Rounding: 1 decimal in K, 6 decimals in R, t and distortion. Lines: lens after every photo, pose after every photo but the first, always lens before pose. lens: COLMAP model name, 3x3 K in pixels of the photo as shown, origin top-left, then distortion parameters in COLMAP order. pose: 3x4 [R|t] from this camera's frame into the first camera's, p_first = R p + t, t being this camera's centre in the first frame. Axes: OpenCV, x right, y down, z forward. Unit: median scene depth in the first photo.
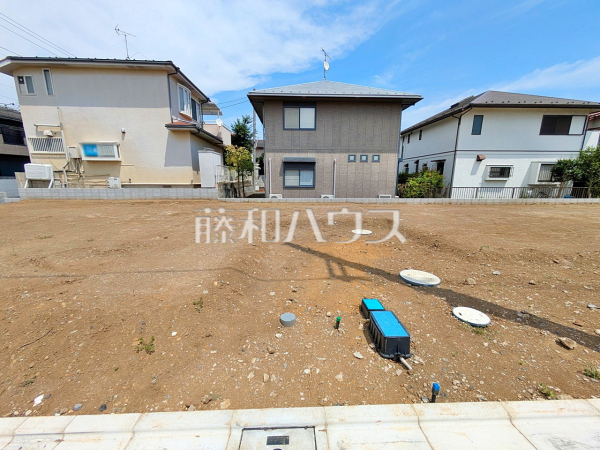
lens RADIAL K [[236.8, 0, 299.2], [0, 236.8, 222.0], [0, 0, 1]] dist [-0.000347, 0.001044]
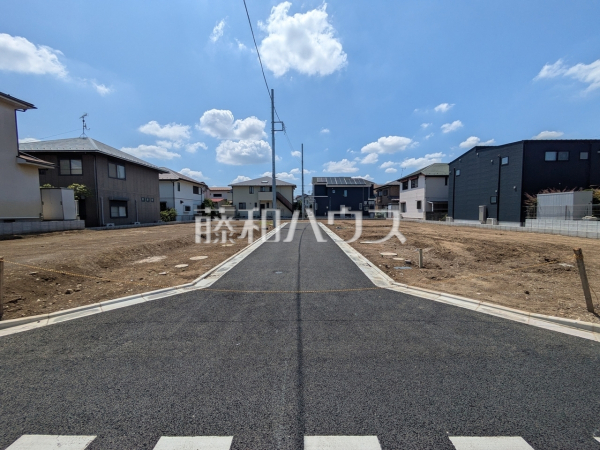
lens RADIAL K [[236.8, 0, 298.5], [0, 236.8, 225.7], [0, 0, 1]] dist [-0.000347, 0.001044]
pose [[0.049953, -0.061709, 0.996843, -1.362461], [0.191051, 0.980249, 0.051108, 0.032097], [-0.980308, 0.187895, 0.060756, -0.125925]]
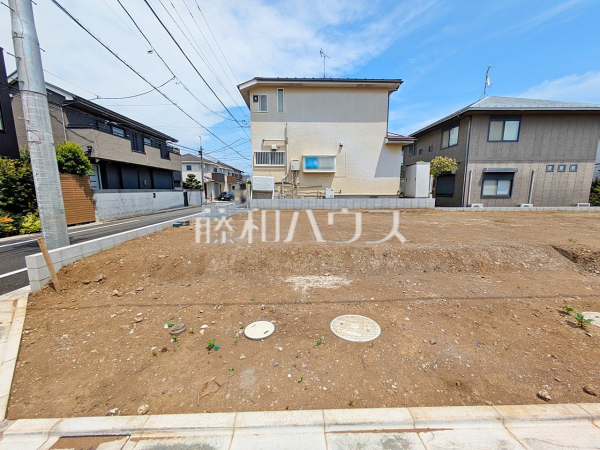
lens RADIAL K [[236.8, 0, 297.5], [0, 236.8, 226.9], [0, 0, 1]] dist [-0.000347, 0.001044]
pose [[0.999808, -0.004350, -0.019094, -0.847198], [0.003736, 0.999480, -0.032031, 0.015191], [0.019224, 0.031953, 0.999304, -0.044919]]
